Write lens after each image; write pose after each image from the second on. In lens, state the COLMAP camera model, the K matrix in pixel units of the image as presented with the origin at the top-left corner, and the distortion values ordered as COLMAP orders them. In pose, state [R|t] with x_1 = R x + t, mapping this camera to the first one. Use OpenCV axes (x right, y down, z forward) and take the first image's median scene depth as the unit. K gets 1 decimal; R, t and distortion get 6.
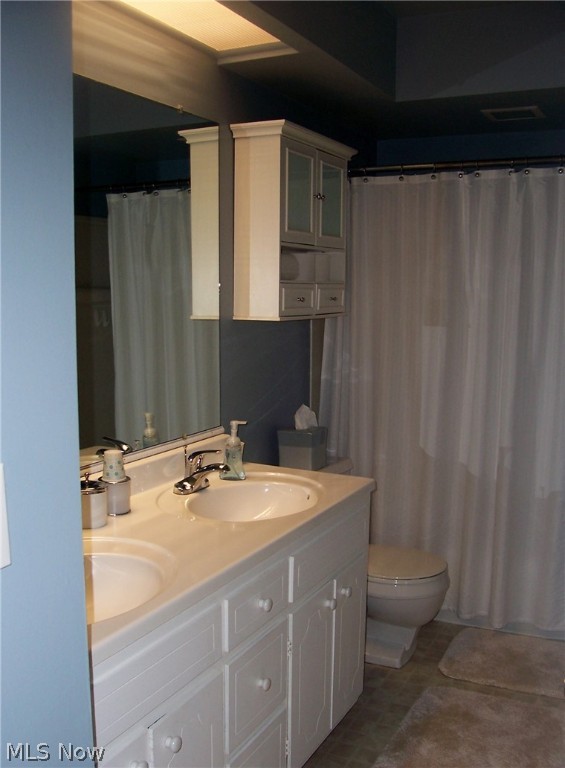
lens RADIAL K [[812.4, 0, 282.5], [0, 812.4, 384.0], [0, 0, 1]] dist [-0.194975, 0.221750]
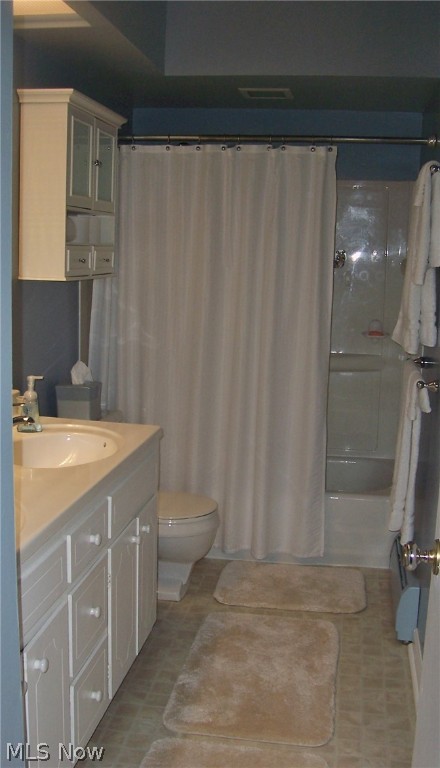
lens RADIAL K [[835.1, 0, 220.0], [0, 835.1, 384.0], [0, 0, 1]] dist [-0.153388, 0.017384]
pose [[0.951174, -0.023487, 0.307760, -0.141357], [0.009479, 0.998853, 0.046931, 0.007019], [-0.308510, -0.041722, 0.950306, -0.086549]]
